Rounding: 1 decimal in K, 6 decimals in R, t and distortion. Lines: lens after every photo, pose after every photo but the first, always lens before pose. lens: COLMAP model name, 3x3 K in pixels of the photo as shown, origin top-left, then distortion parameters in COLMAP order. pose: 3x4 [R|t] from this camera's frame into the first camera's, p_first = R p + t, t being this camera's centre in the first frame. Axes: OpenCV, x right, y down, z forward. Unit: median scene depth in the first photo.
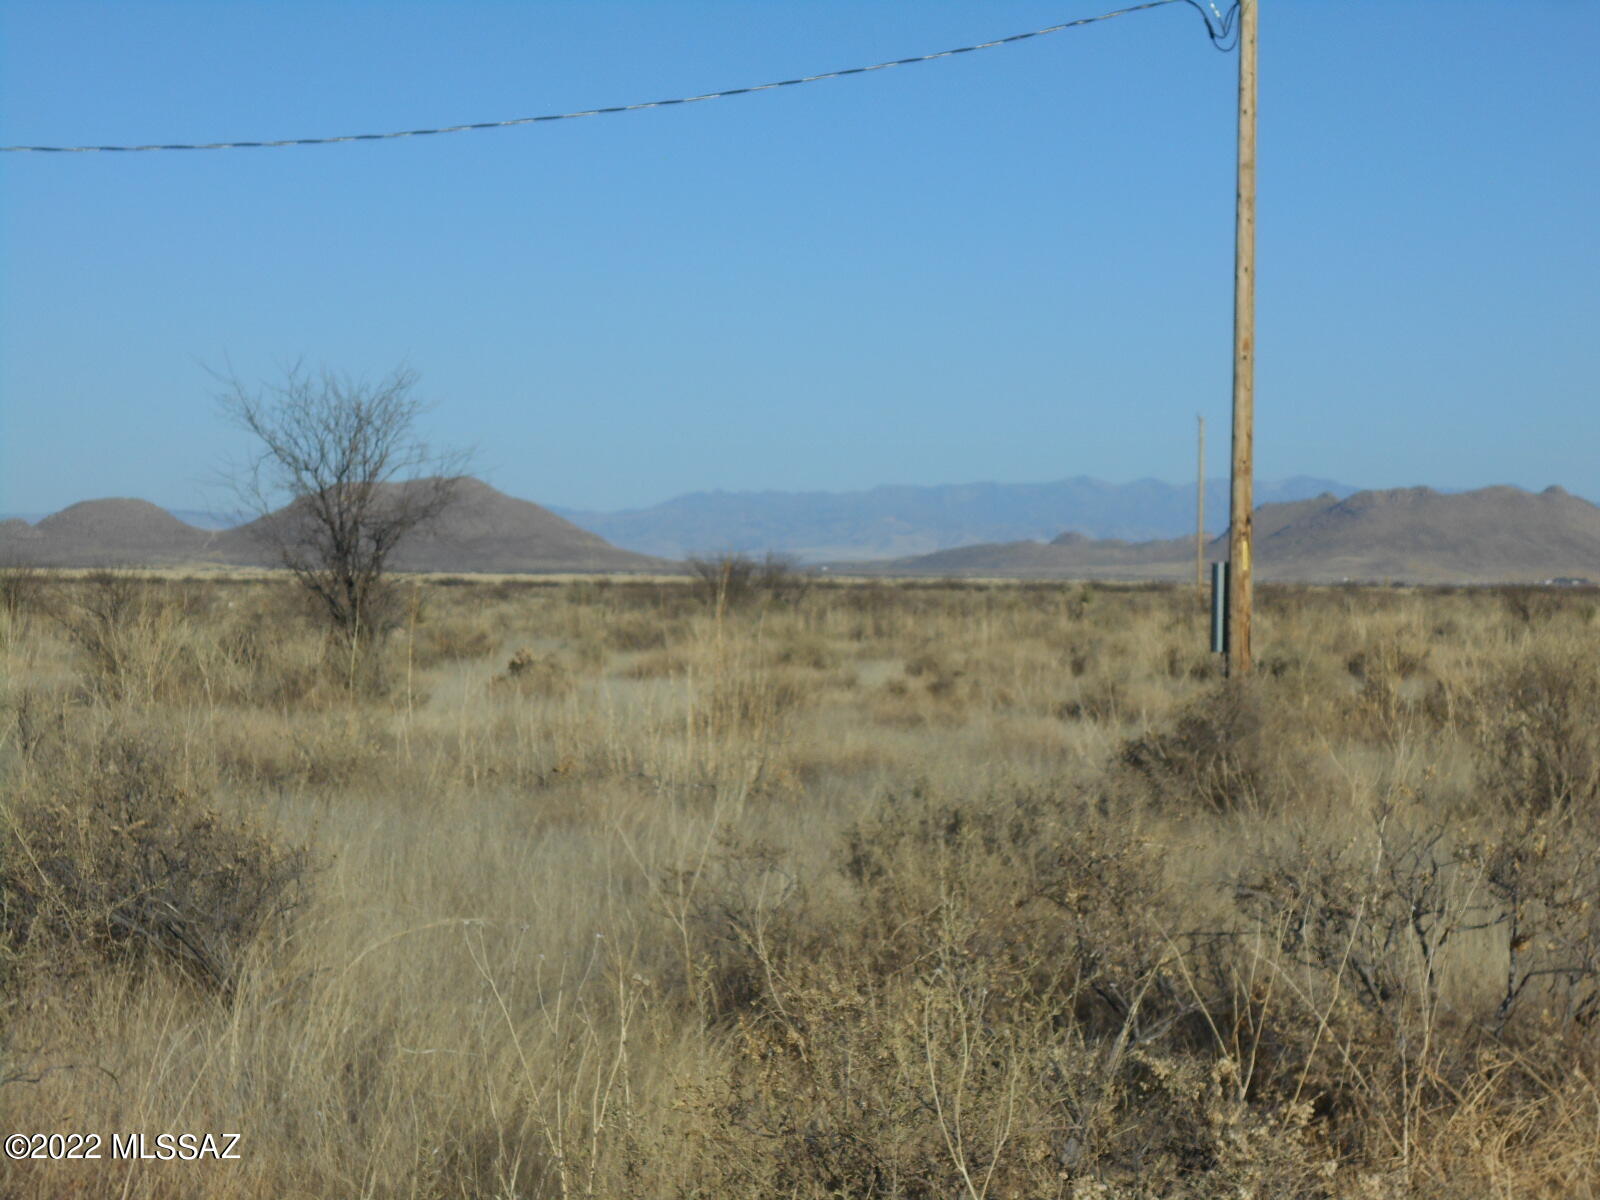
lens RADIAL K [[4046.1, 0, 800.8], [0, 4046.1, 600.0], [0, 0, 1]] dist [0.086296, 0.000000]
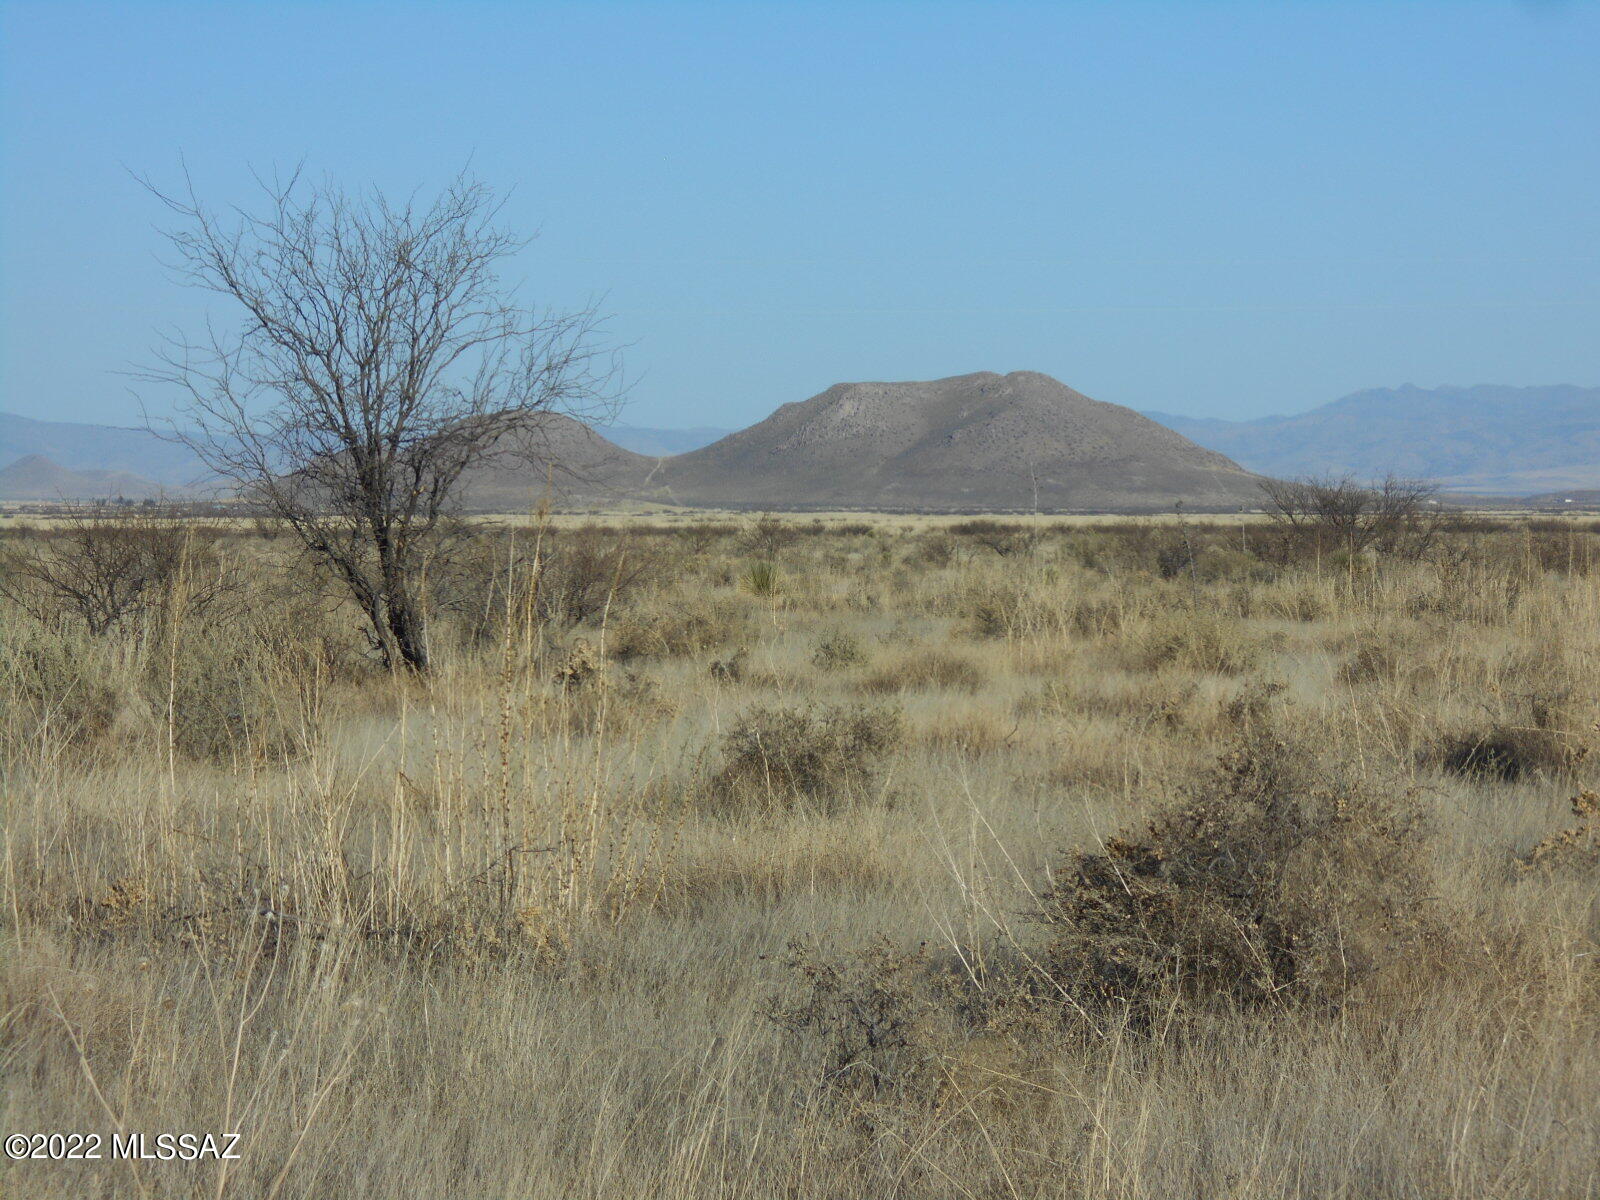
lens RADIAL K [[5972.9, 0, 799.9], [0, 5972.9, 599.3], [0, 0, 1]] dist [0.030248, 0.000000]
pose [[0.991881, -0.011629, -0.126640, 0.063002], [0.012635, 0.999895, 0.007138, -0.000794], [0.126544, -0.008680, 0.991923, 0.120561]]
